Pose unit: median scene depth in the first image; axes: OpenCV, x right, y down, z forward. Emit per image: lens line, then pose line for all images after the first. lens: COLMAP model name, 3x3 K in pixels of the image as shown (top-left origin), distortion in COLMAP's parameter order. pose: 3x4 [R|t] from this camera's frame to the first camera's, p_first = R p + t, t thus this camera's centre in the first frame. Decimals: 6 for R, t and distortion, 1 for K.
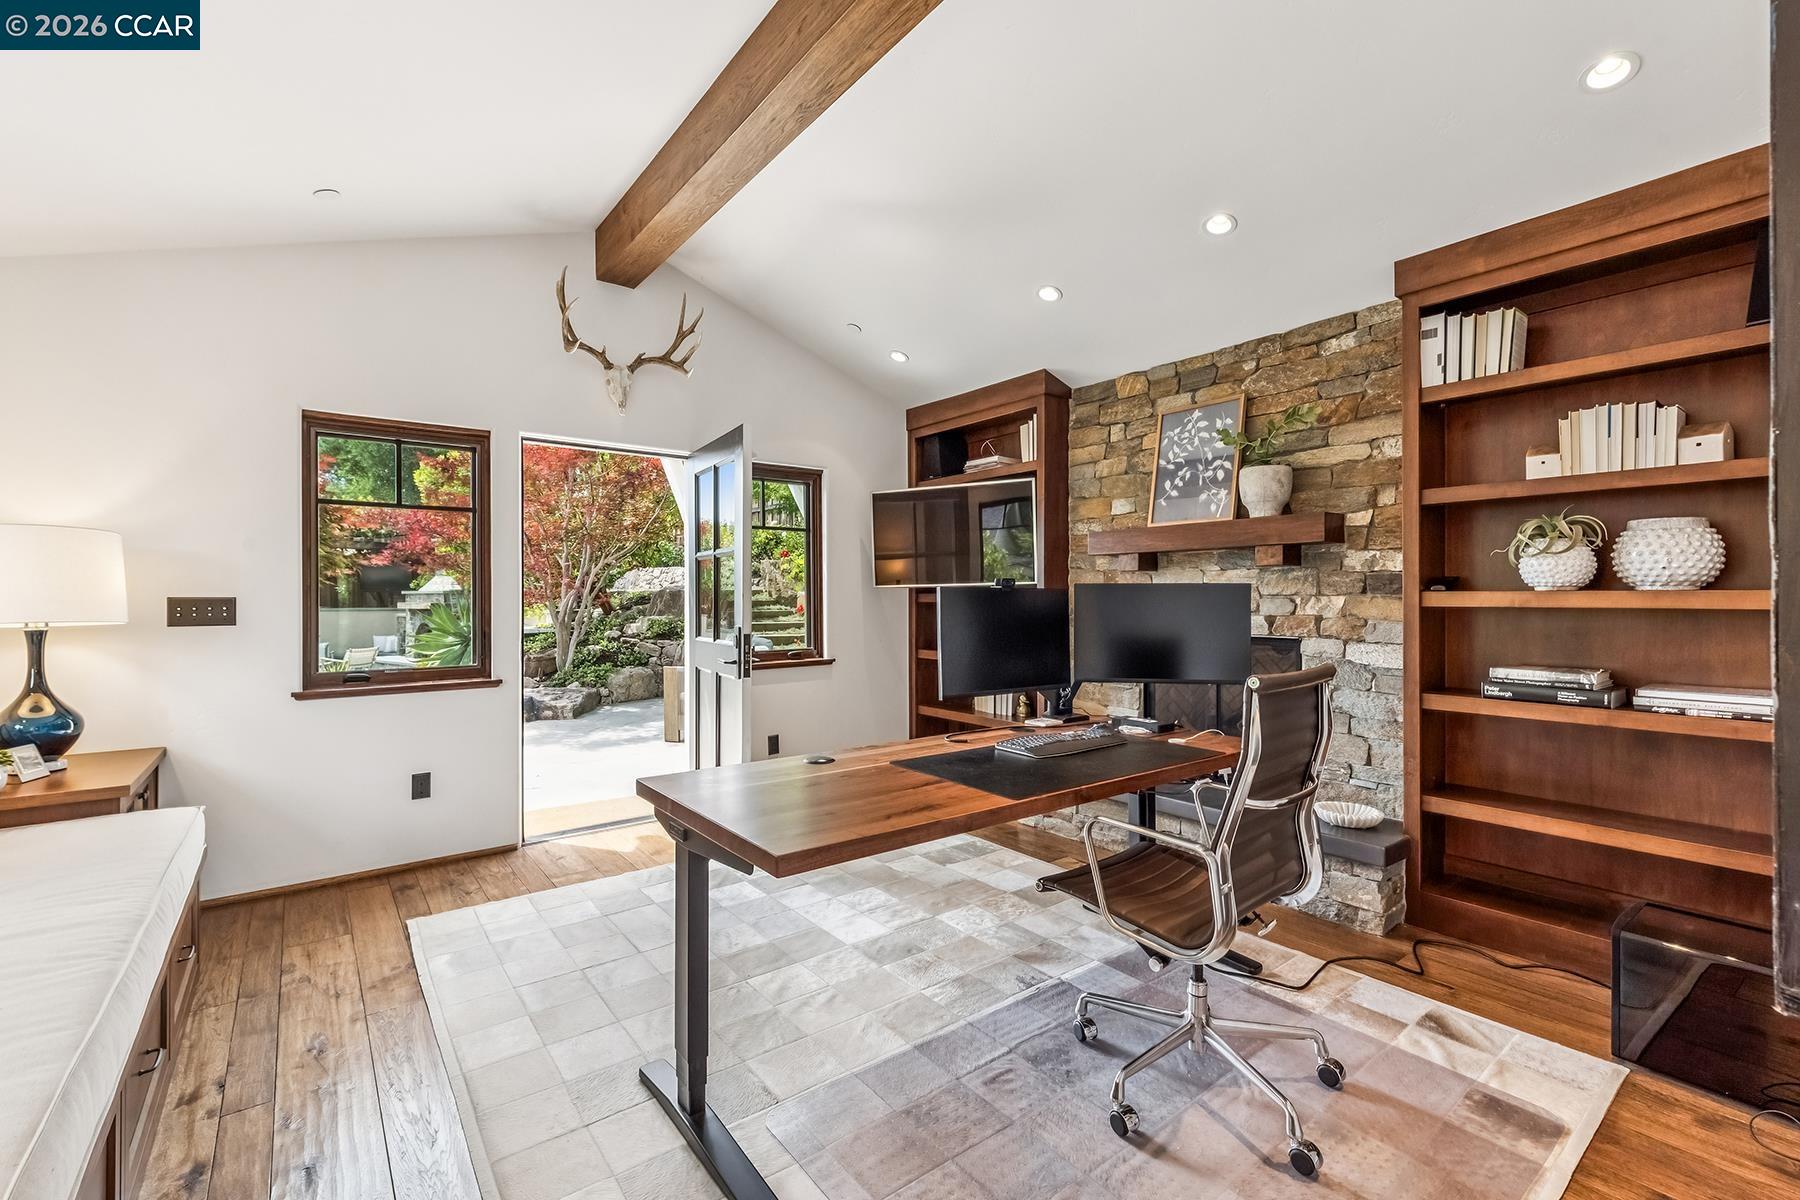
lens RADIAL K [[791.4, 0, 905.3], [0, 791.4, 596.0], [0, 0, 1]] dist [0.000938, 0.000084]
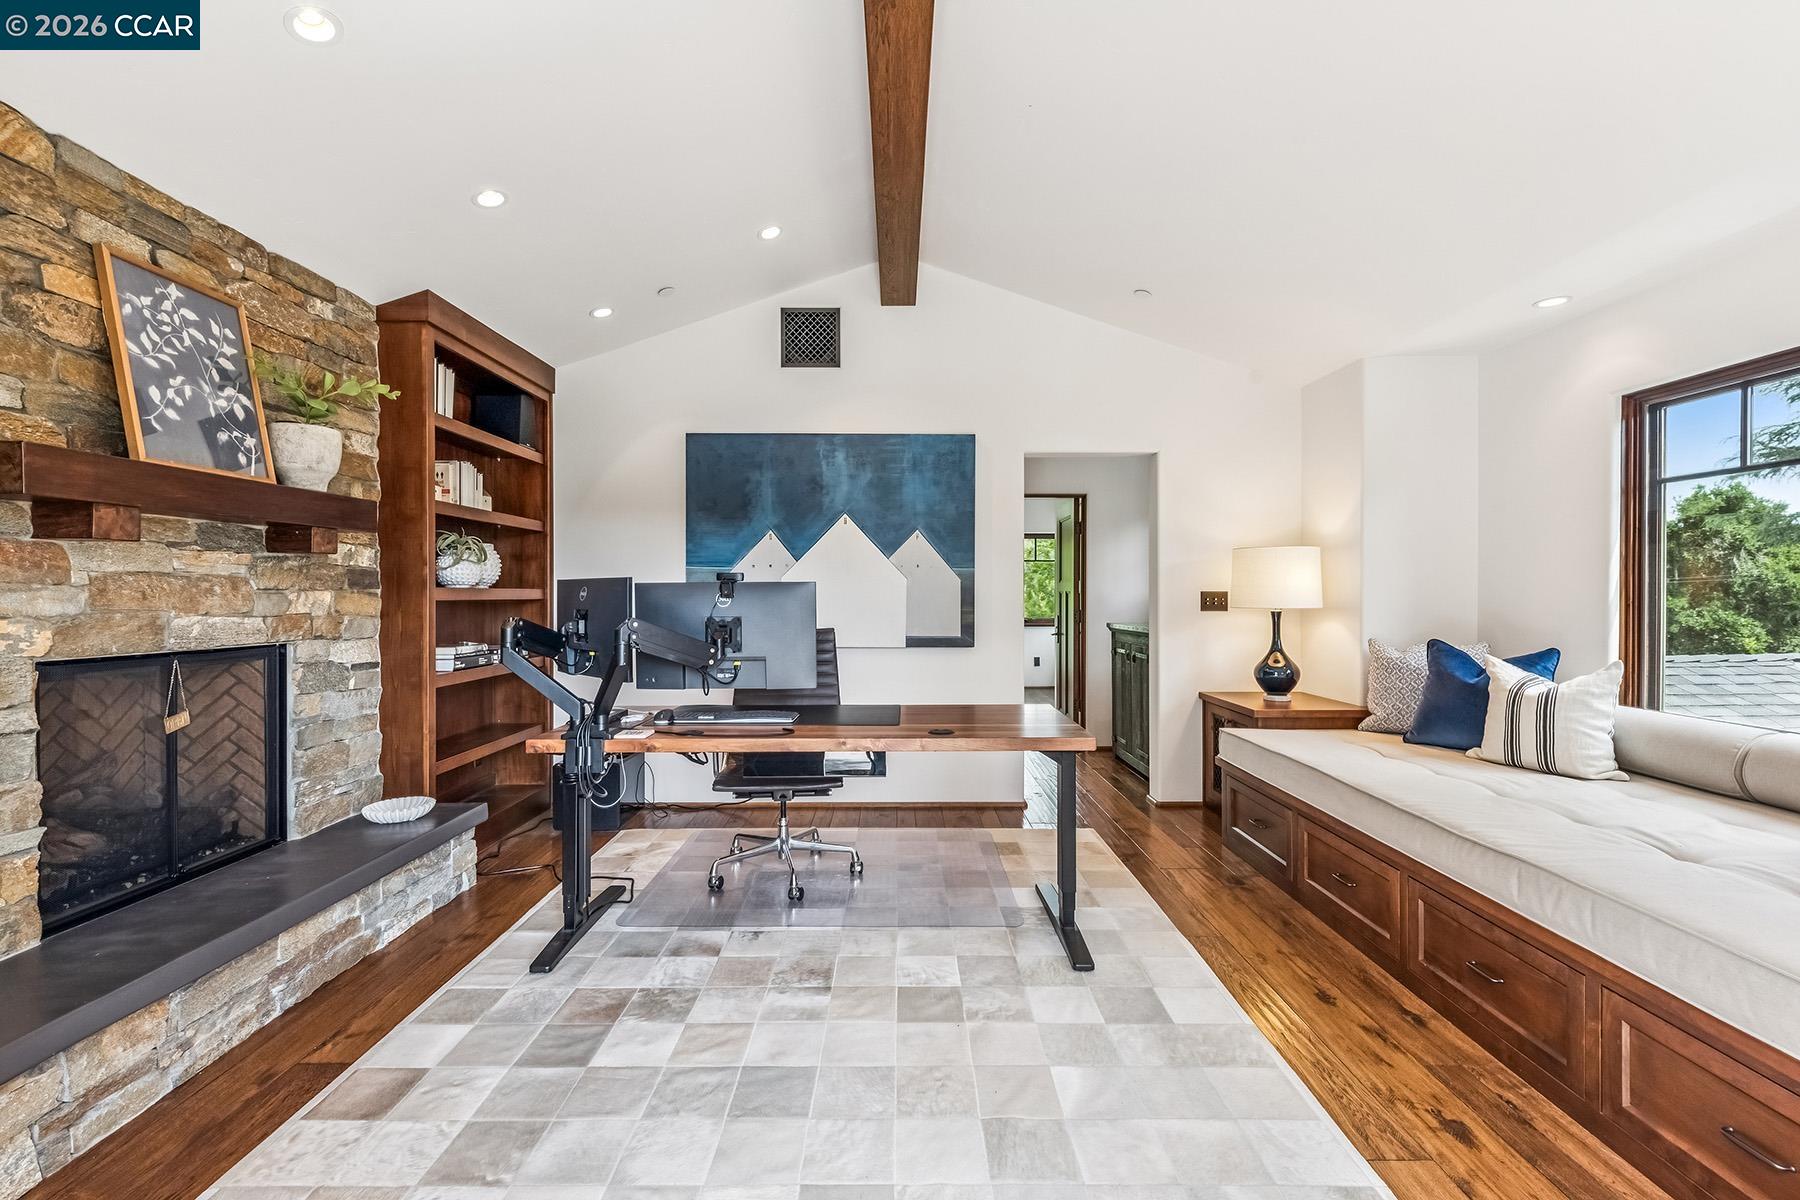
lens RADIAL K [[791.4, 0, 901.6], [0, 791.4, 599.9], [0, 0, 1]] dist [0.000938, 0.000084]
pose [[-0.796725, -0.005588, 0.604316, -0.470423], [-0.003650, 0.999984, 0.004434, 0.003362], [-0.604331, 0.001327, -0.796733, 1.205153]]
